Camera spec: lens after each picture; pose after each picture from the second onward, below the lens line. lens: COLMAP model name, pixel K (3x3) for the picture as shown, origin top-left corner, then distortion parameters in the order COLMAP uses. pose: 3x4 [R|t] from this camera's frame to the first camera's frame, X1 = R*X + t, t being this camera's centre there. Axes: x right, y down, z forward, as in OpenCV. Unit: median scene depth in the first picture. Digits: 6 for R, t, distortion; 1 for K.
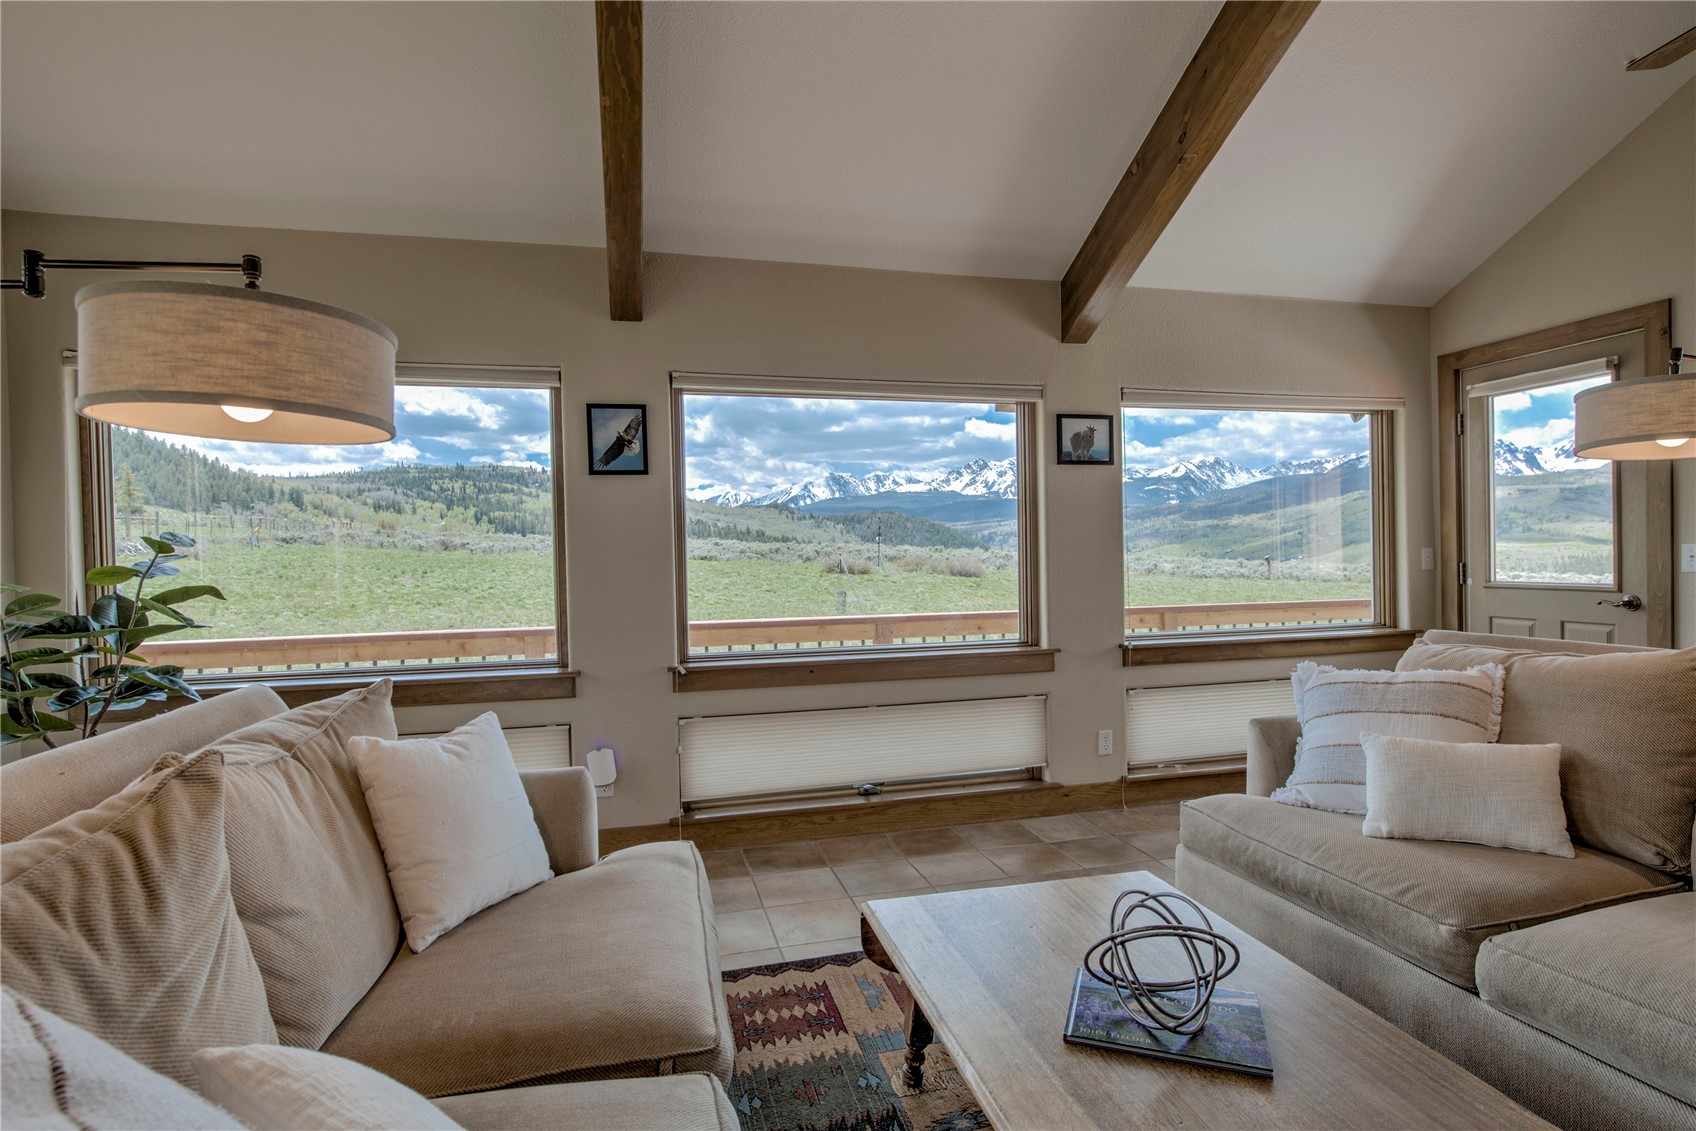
lens RADIAL K [[850.0, 0, 847.5], [0, 850.0, 568.8], [0, 0, 1]] dist [-0.011846, -0.000767]
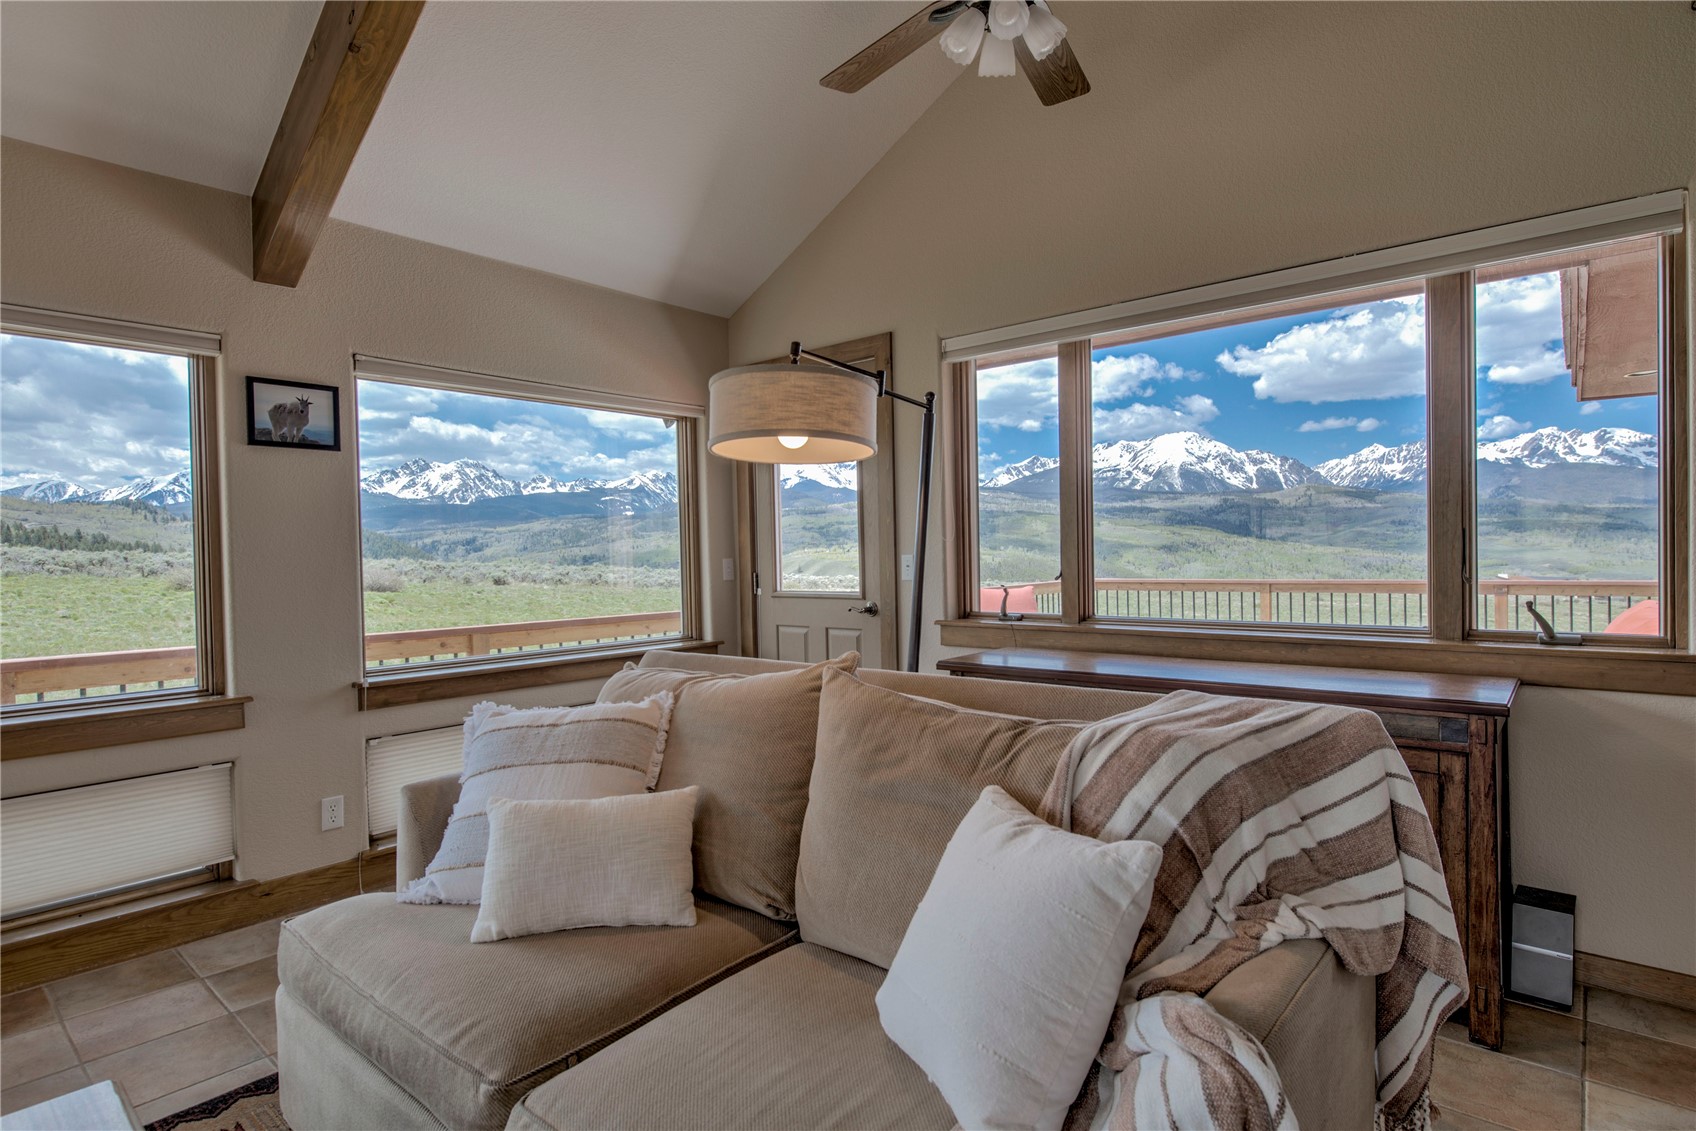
lens RADIAL K [[863.7, 0, 848.0], [0, 863.7, 565.5], [0, 0, 1]] dist [-0.009981, -0.000627]
pose [[0.817029, -0.004506, 0.576579, 0.245101], [0.013778, 0.999837, -0.011710, -0.002753], [-0.576432, 0.017511, 0.816957, 0.097871]]
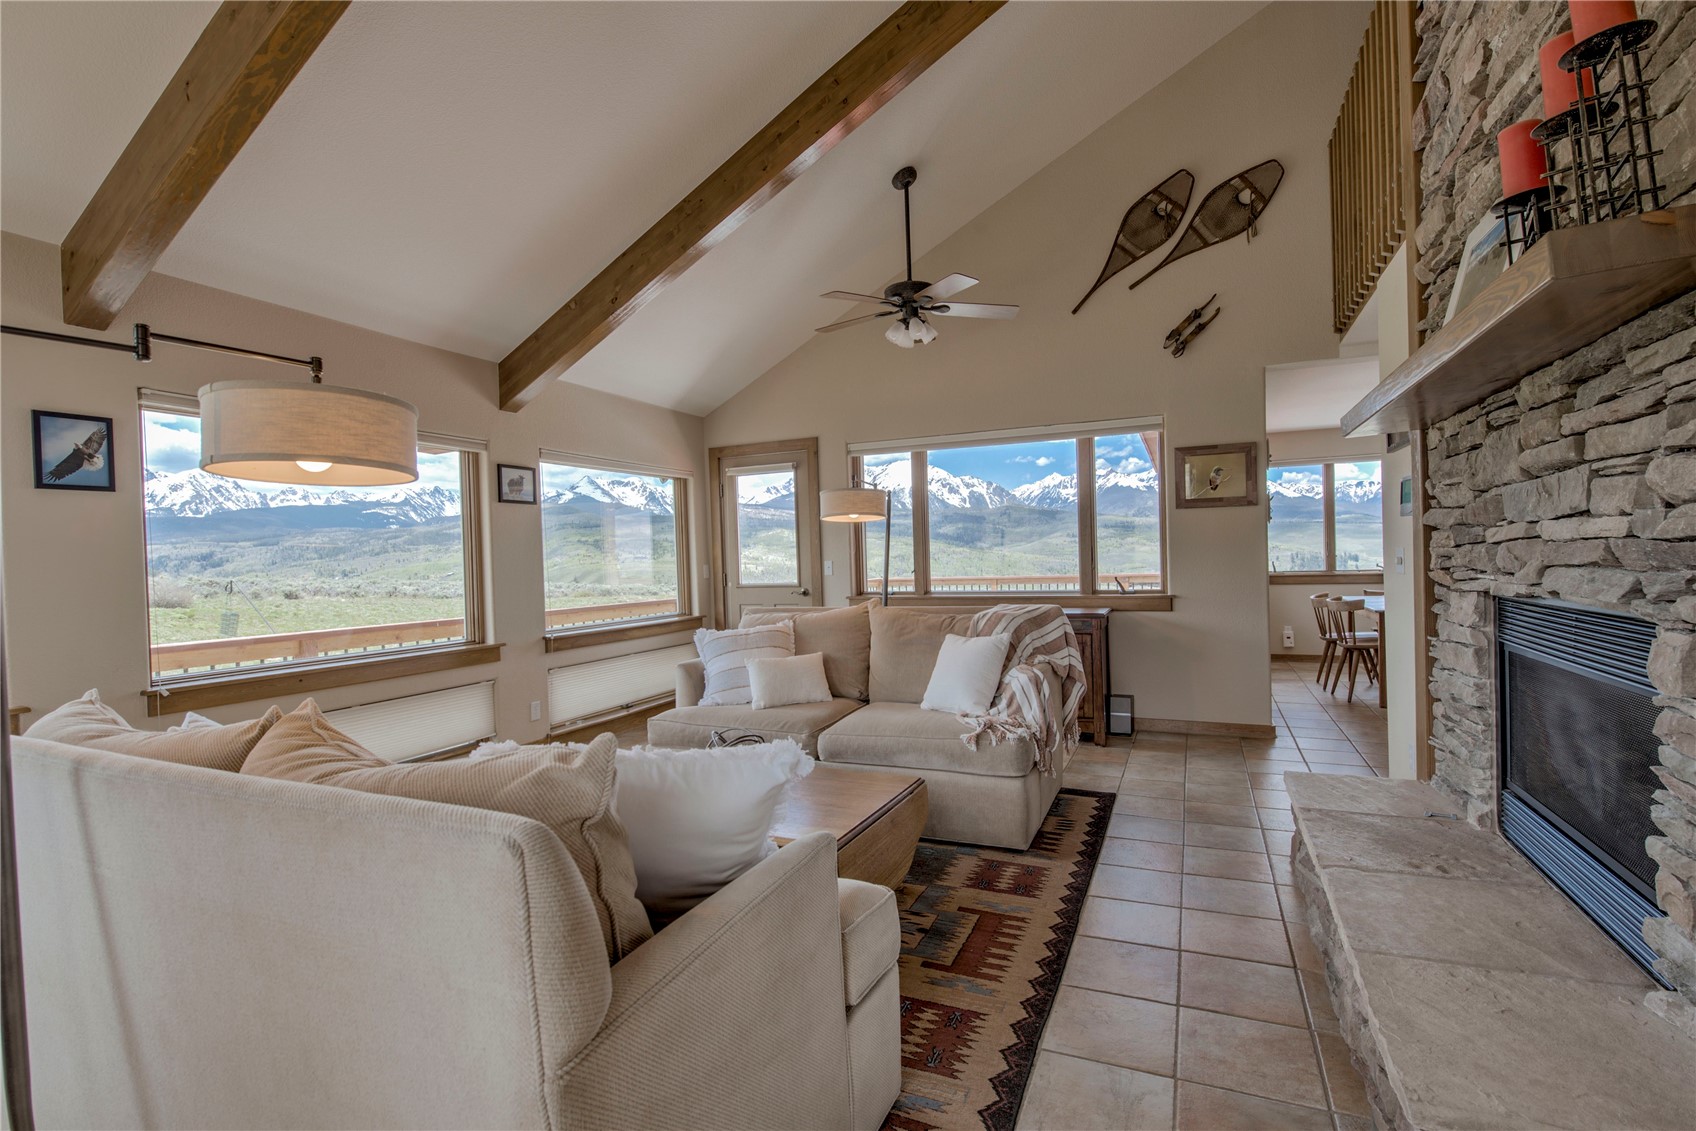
lens RADIAL K [[772.1, 0, 848.0], [0, 772.1, 565.5], [0, 0, 1]] dist [-0.013974, -0.000452]
pose [[0.621099, -0.007017, 0.783701, -0.351791], [0.031621, 0.999370, -0.016112, 0.010597], [-0.783094, 0.034789, 0.620929, -0.154597]]
